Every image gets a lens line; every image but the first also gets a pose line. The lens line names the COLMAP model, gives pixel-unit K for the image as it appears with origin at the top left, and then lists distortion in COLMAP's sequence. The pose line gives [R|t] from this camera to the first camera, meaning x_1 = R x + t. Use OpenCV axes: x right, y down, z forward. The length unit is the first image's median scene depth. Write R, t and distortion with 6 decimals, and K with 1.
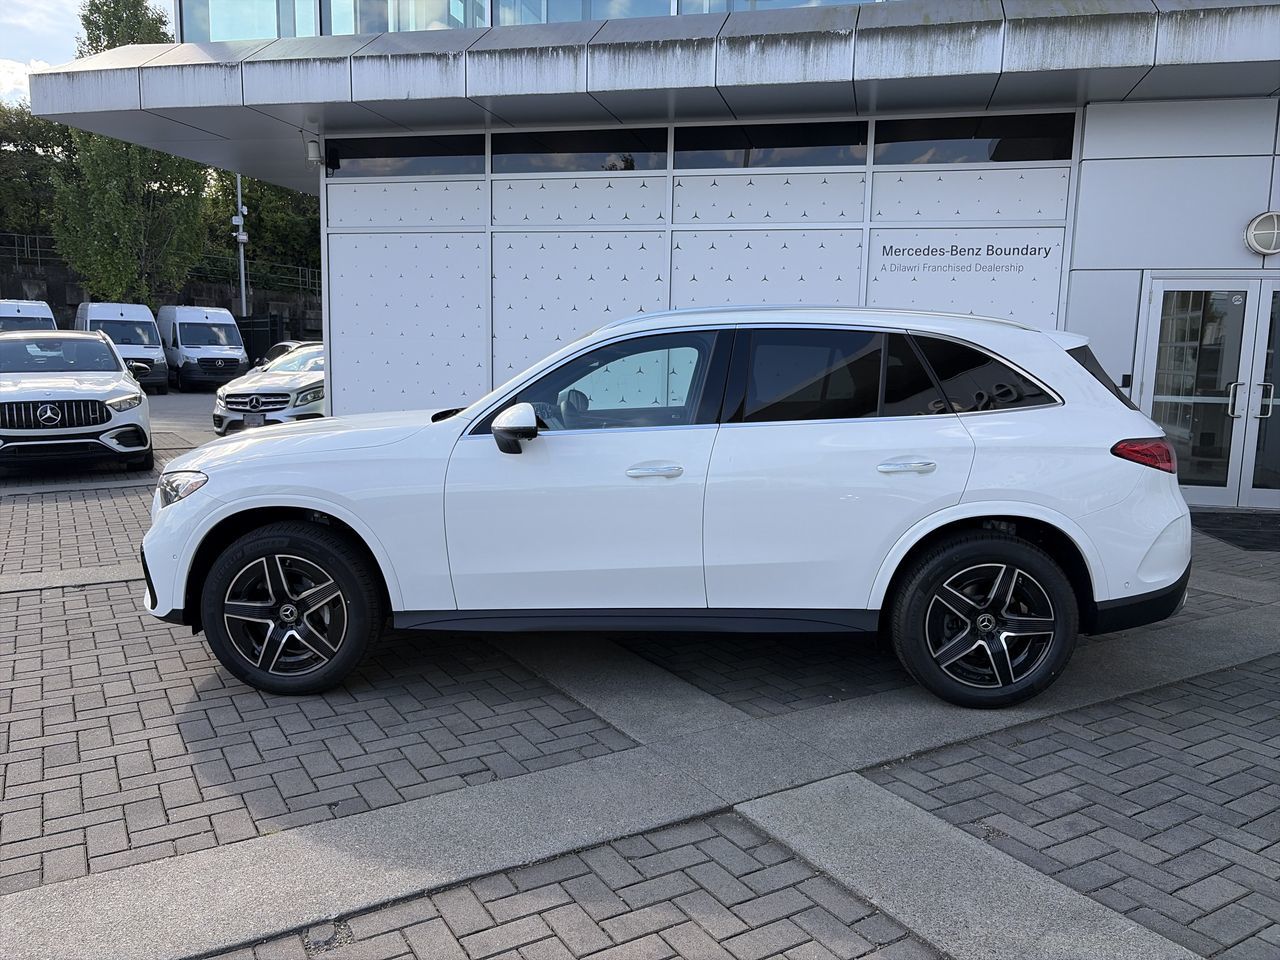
lens RADIAL K [[974.8, 0, 646.3], [0, 974.8, 493.4], [0, 0, 1]] dist [0.038979, -0.036856]
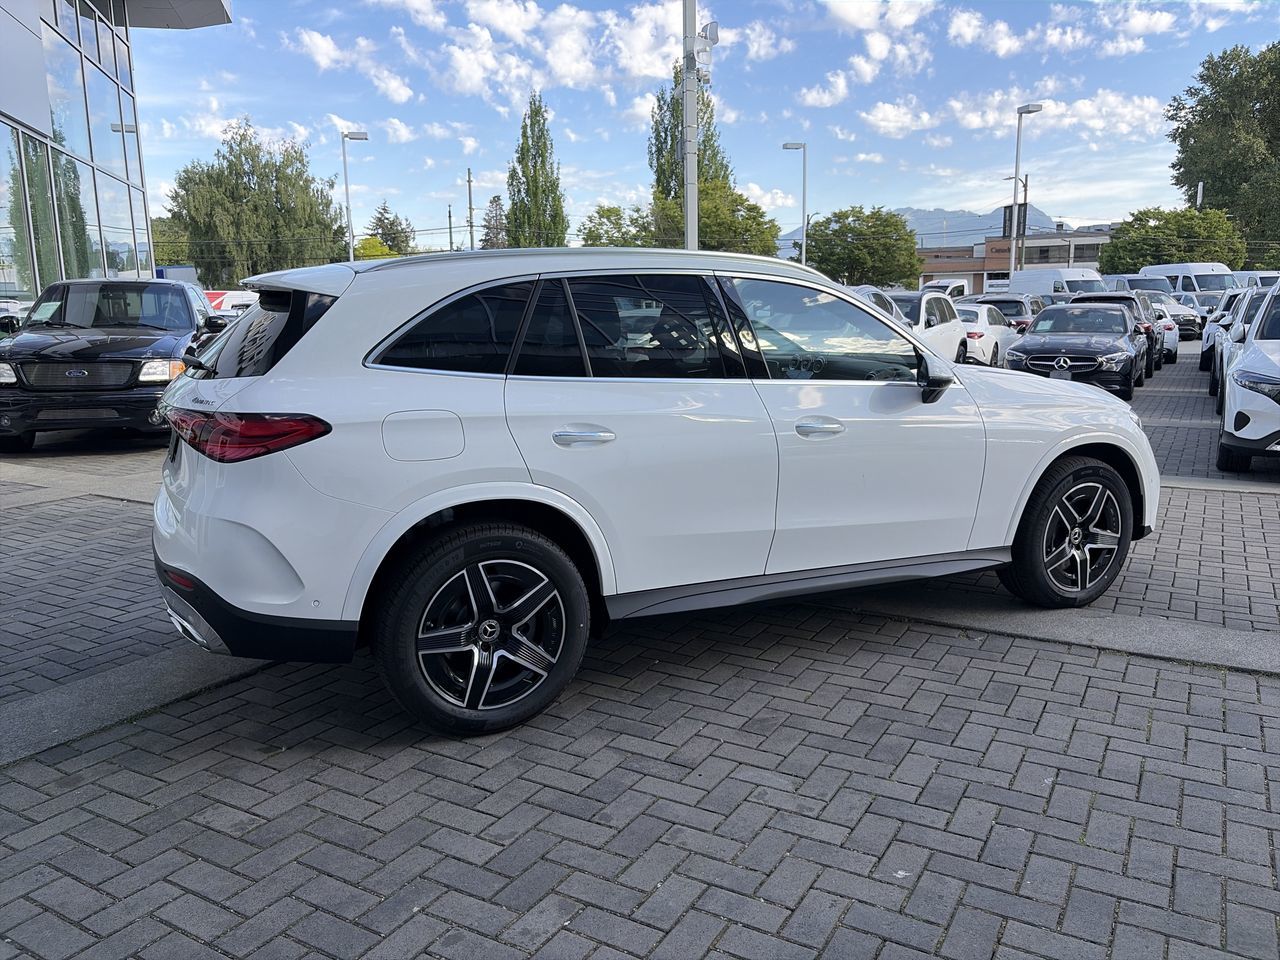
lens RADIAL K [[974.8, 0, 637.5], [0, 974.8, 480.7], [0, 0, 1]] dist [0.038979, -0.036856]
pose [[-0.879755, 0.078008, -0.468983, 0.618035], [-0.071200, 0.953705, 0.292196, -0.295600], [0.470065, 0.290452, -0.833472, 2.121199]]
